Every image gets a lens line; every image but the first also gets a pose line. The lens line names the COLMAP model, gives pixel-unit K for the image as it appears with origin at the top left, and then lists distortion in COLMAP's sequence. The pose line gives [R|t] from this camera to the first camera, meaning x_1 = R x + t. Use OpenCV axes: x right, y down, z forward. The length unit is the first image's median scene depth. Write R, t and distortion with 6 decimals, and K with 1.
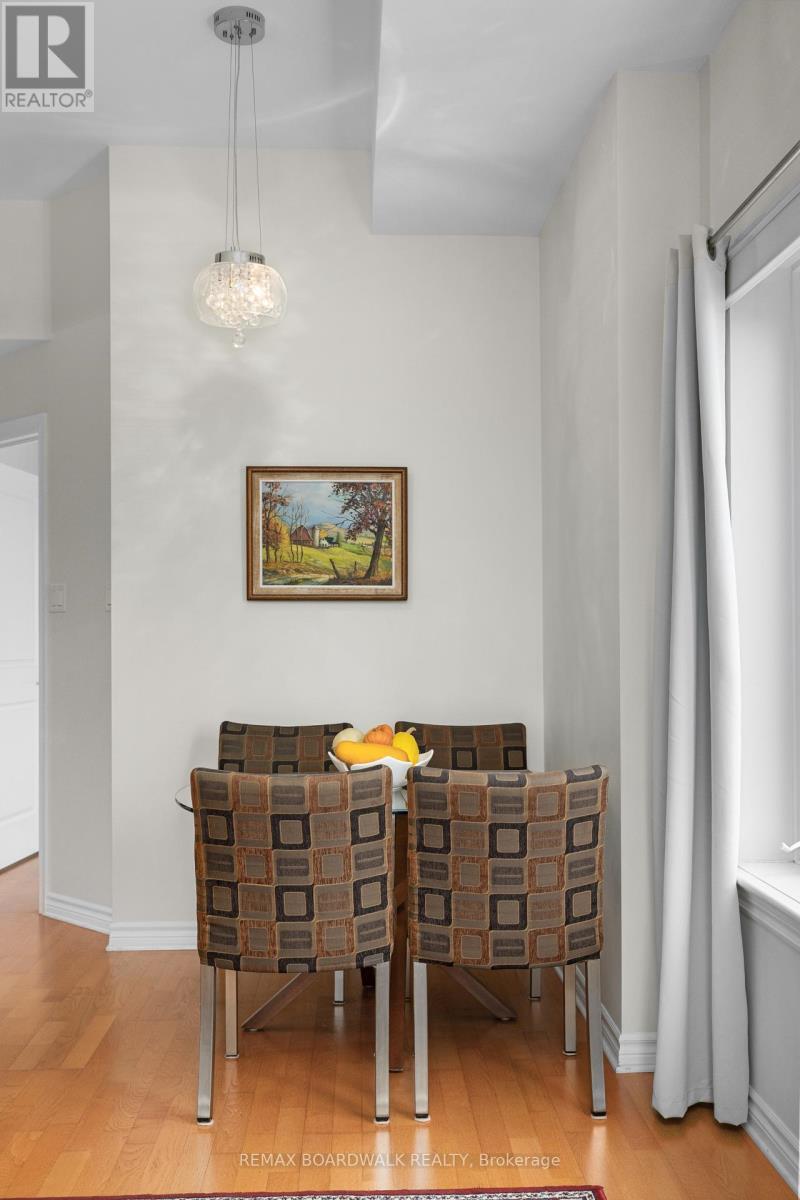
lens RADIAL K [[1179.5, 0, 399.3], [0, 1179.5, 633.7], [0, 0, 1]] dist [-0.001974, 0.013201]
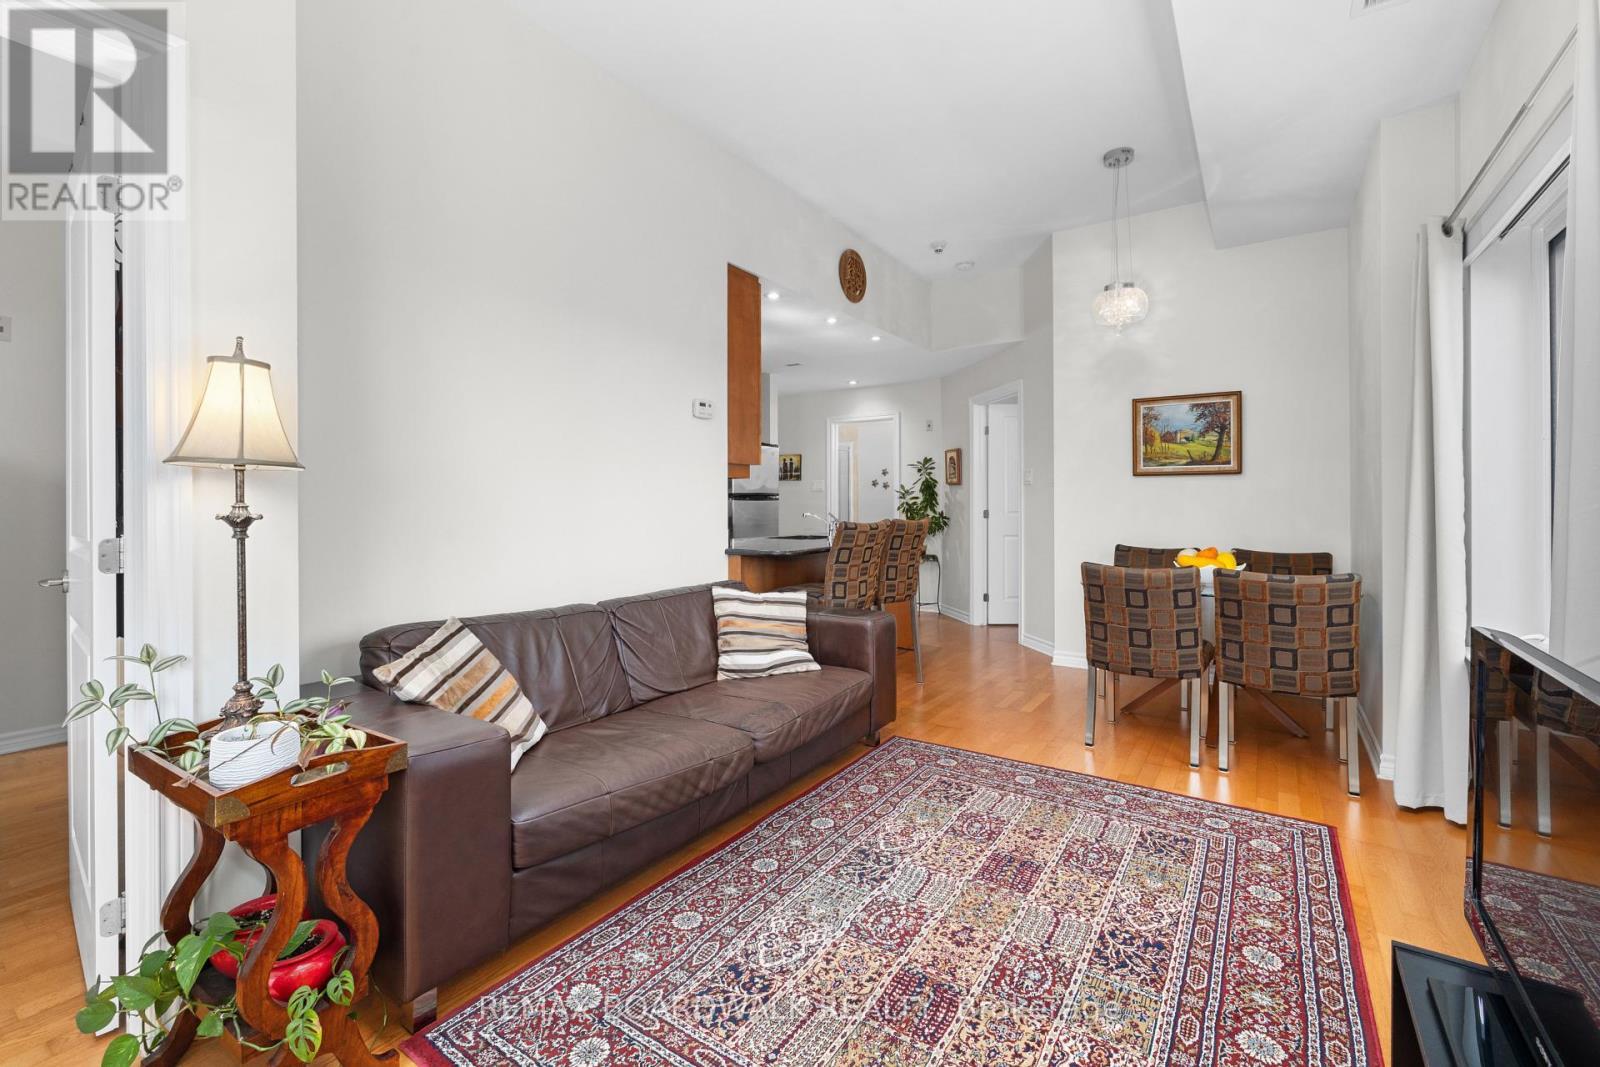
lens RADIAL K [[706.5, 0, 804.3], [0, 706.5, 501.6], [0, 0, 1]] dist [0.000996, 0.000073]
pose [[0.812794, -0.004404, -0.582534, 0.122775], [0.003509, 0.999990, -0.002665, 0.015641], [0.582540, 0.000122, 0.812802, -0.194340]]
